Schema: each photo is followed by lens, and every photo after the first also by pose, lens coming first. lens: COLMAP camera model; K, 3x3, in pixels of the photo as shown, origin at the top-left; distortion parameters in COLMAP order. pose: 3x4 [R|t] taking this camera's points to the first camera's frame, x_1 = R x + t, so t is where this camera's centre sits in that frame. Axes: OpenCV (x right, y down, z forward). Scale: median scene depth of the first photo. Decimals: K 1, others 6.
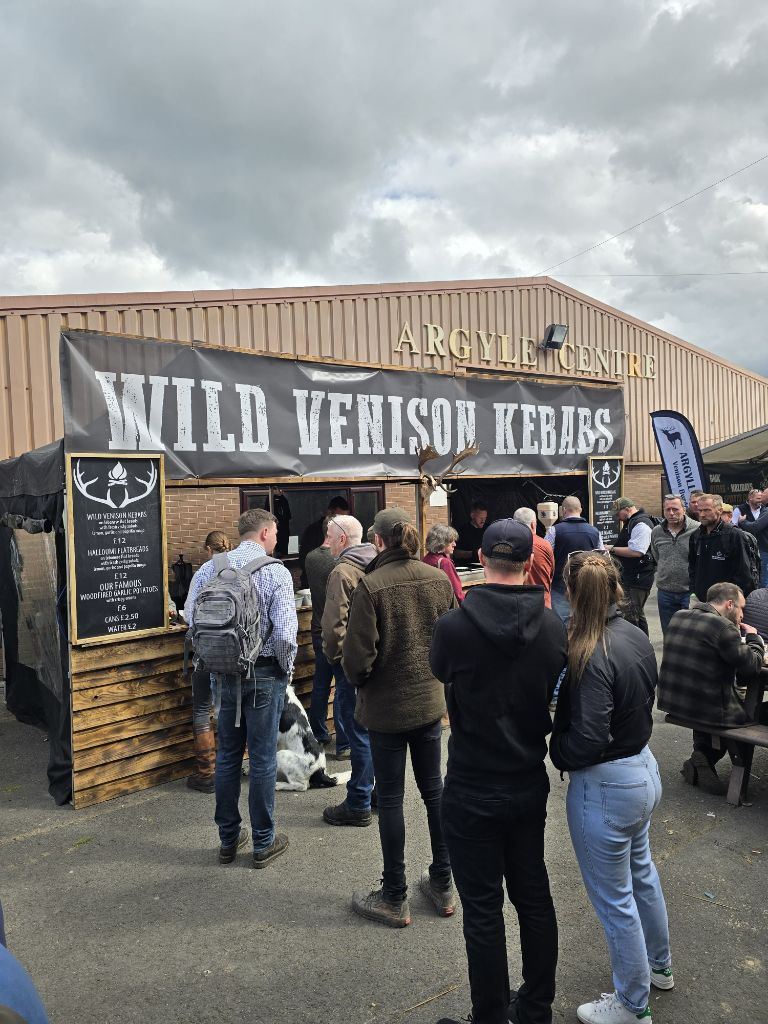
lens RADIAL K [[725.6, 0, 397.7], [0, 725.6, 508.9], [0, 0, 1]] dist [0.057212, 0.003612]
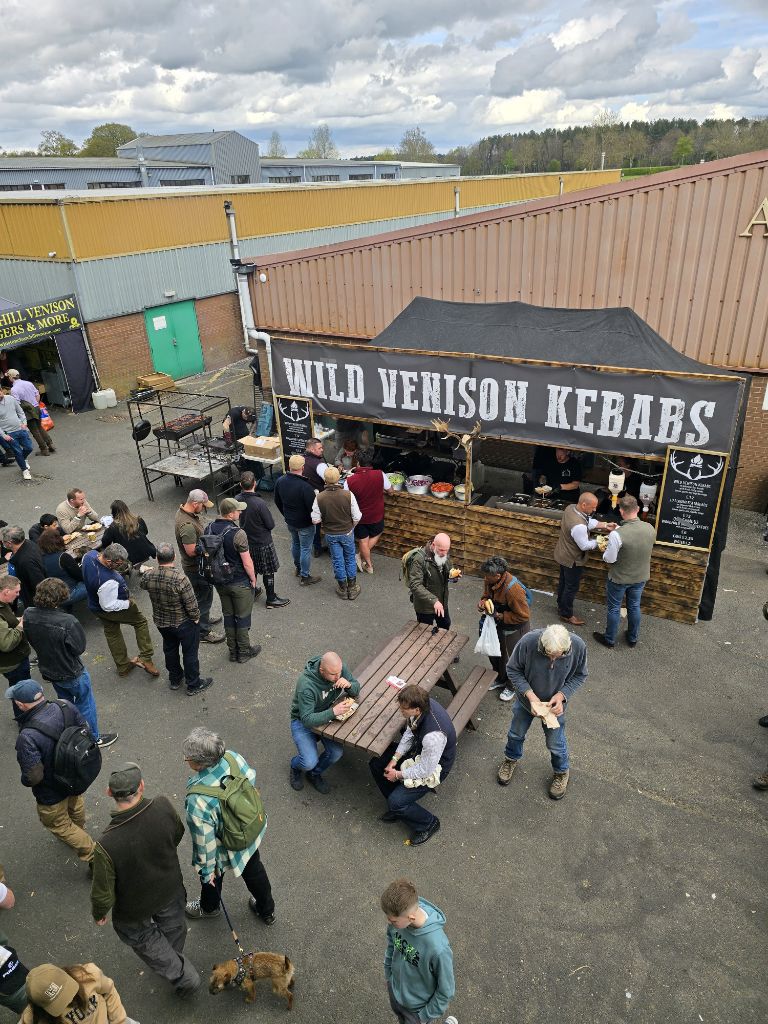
lens RADIAL K [[675.7, 0, 402.0], [0, 675.7, 514.0], [0, 0, 1]] dist [0.046274, -0.152523]
pose [[0.387485, 0.441192, -0.809448, 1.131385], [0.018381, 0.874172, 0.485269, -0.554085], [0.921693, -0.202913, 0.330618, 0.431844]]
